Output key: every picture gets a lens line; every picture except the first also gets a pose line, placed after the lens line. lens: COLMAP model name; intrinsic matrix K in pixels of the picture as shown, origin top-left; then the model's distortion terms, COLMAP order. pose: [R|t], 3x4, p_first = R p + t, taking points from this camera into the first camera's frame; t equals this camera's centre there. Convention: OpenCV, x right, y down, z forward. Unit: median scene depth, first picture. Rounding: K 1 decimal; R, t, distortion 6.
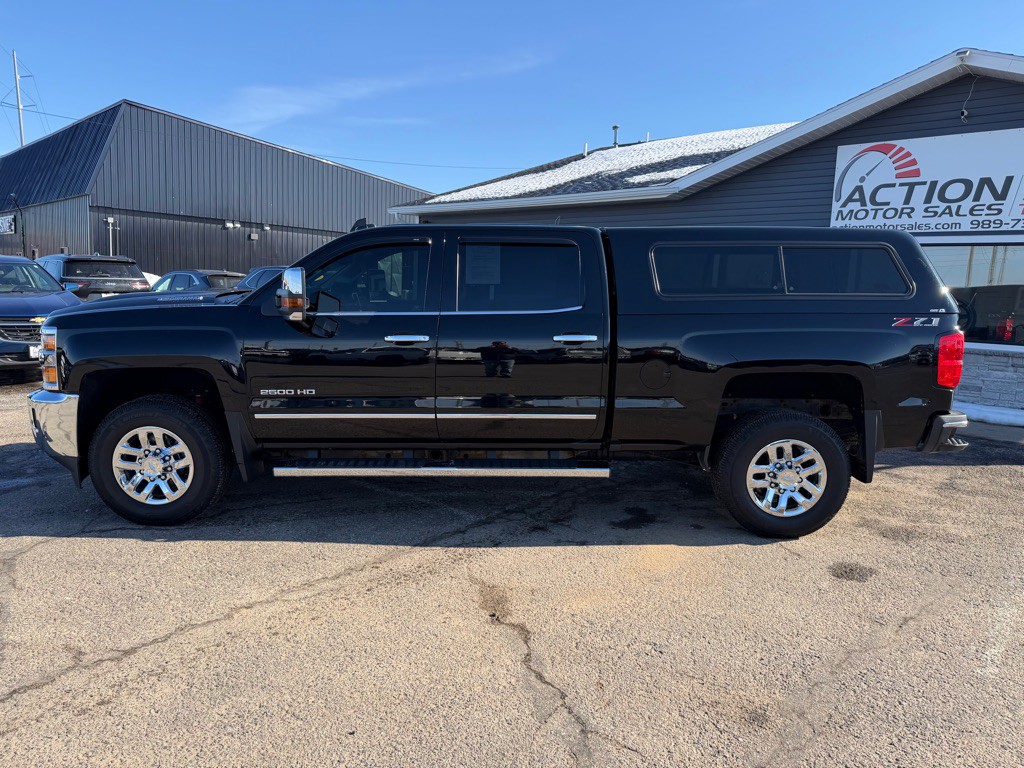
lens RADIAL K [[734.7, 0, 512.0], [0, 734.7, 384.0], [0, 0, 1]] dist [0.016764, -0.001750]
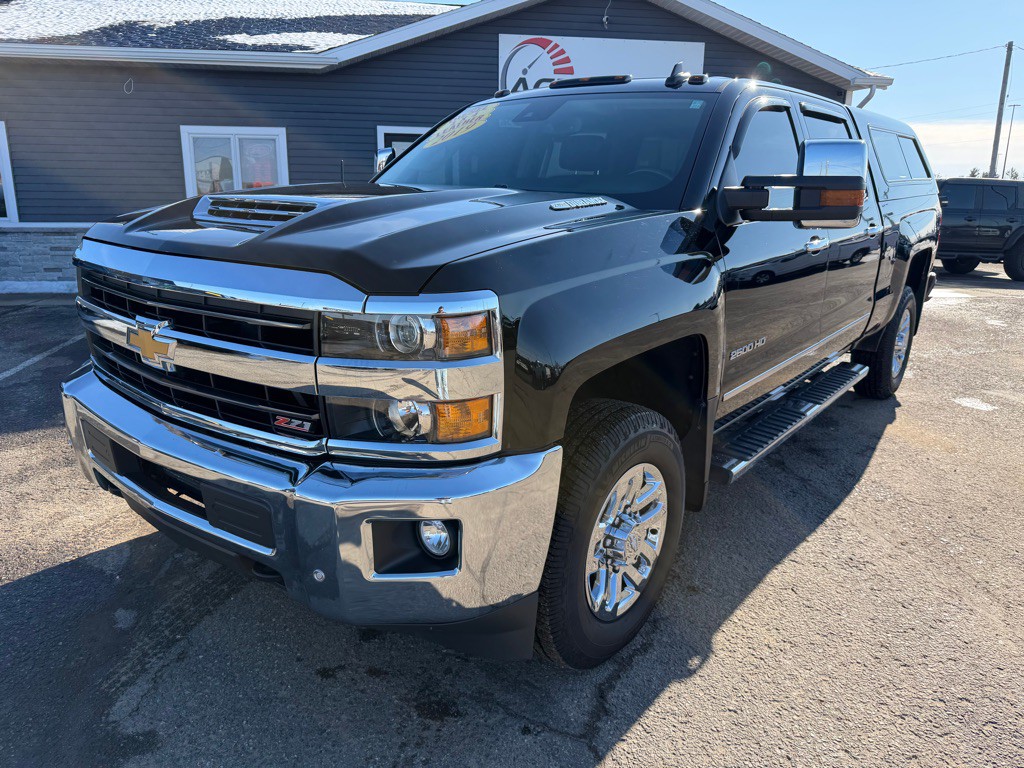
lens RADIAL K [[734.7, 0, 512.0], [0, 734.7, 384.0], [0, 0, 1]] dist [0.016764, -0.001750]
pose [[0.620750, -0.219828, 0.752559, -0.428723], [0.116618, 0.975097, 0.188641, -0.047956], [-0.775287, -0.029337, 0.630927, 0.360009]]
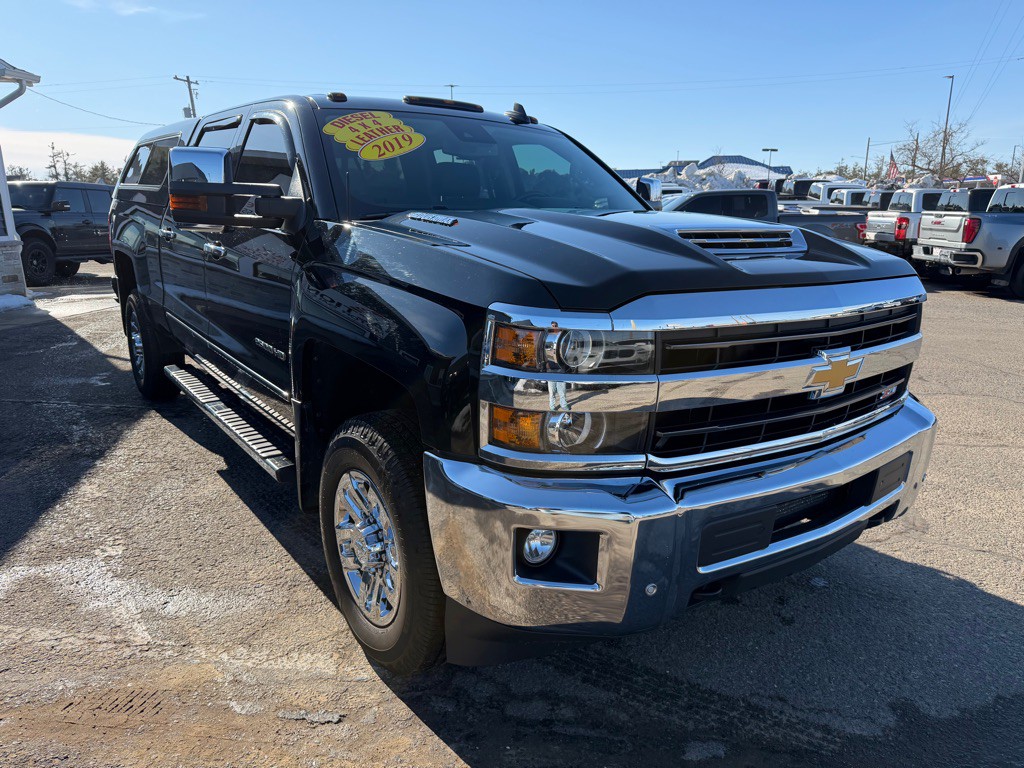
lens RADIAL K [[743.8, 0, 512.0], [0, 743.8, 384.0], [0, 0, 1]] dist [0.005992, -0.004183]
pose [[-0.597523, -0.224739, 0.769714, -0.442555], [0.082257, 0.937676, 0.337636, -0.107354], [-0.797622, 0.265060, -0.541796, 0.750535]]
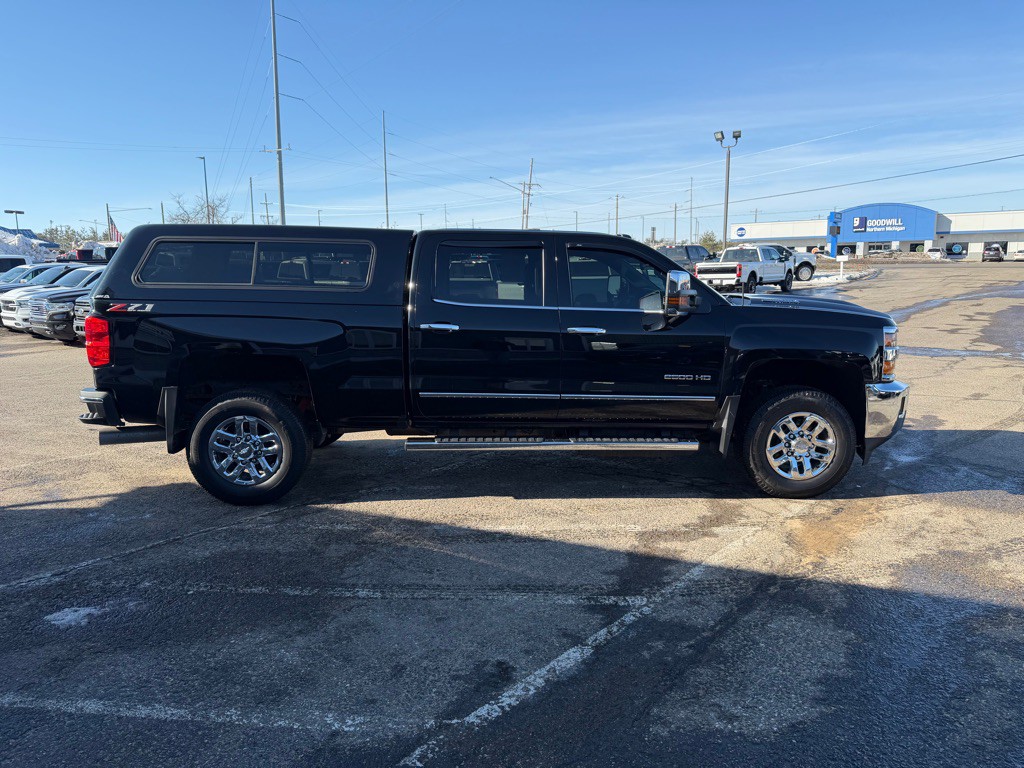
lens RADIAL K [[743.8, 0, 512.0], [0, 743.8, 384.0], [0, 0, 1]] dist [0.005992, -0.004183]
pose [[-0.998090, -0.013836, -0.060212, -0.008433], [-0.030738, 0.956623, 0.289702, -0.168358], [0.053592, 0.290999, -0.955221, 1.149241]]
